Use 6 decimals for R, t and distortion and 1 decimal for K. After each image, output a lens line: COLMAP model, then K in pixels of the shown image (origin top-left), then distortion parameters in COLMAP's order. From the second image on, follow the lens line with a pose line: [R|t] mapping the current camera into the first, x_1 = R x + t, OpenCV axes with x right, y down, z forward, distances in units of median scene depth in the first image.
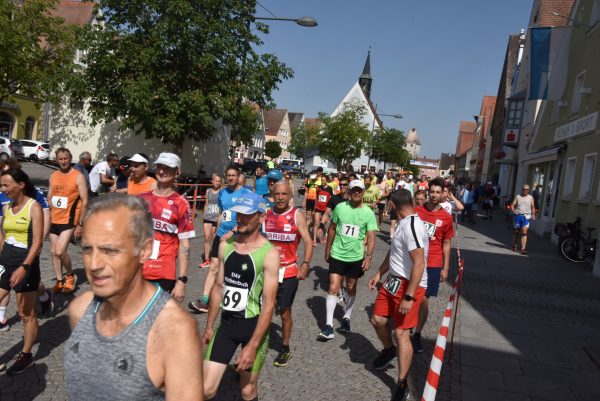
lens RADIAL K [[544.9, 0, 296.4], [0, 544.9, 205.0], [0, 0, 1]] dist [-0.026247, 0.094372]
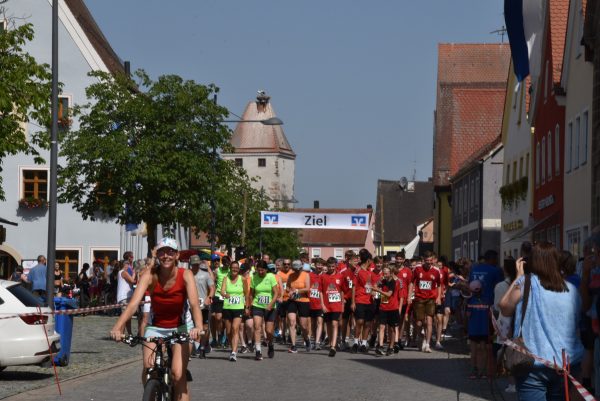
lens RADIAL K [[2019.4, 0, 299.6], [0, 2019.4, 200.9], [0, 0, 1]] dist [0.299326, 0.000000]
pose [[0.971734, -0.082990, 0.221013, 0.095909], [0.105781, 0.989998, -0.093348, -0.005469], [-0.211055, 0.114088, 0.970793, 0.415555]]
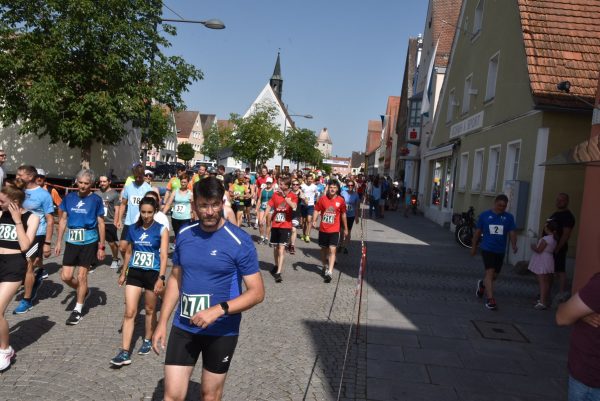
lens RADIAL K [[544.9, 0, 298.5], [0, 544.9, 204.6], [0, 0, 1]] dist [-0.026247, 0.094372]
pose [[0.986949, -0.036363, 0.156873, 0.001833], [0.036771, 0.999324, 0.000306, 0.002906], [-0.156779, 0.005466, 0.987619, -0.016993]]
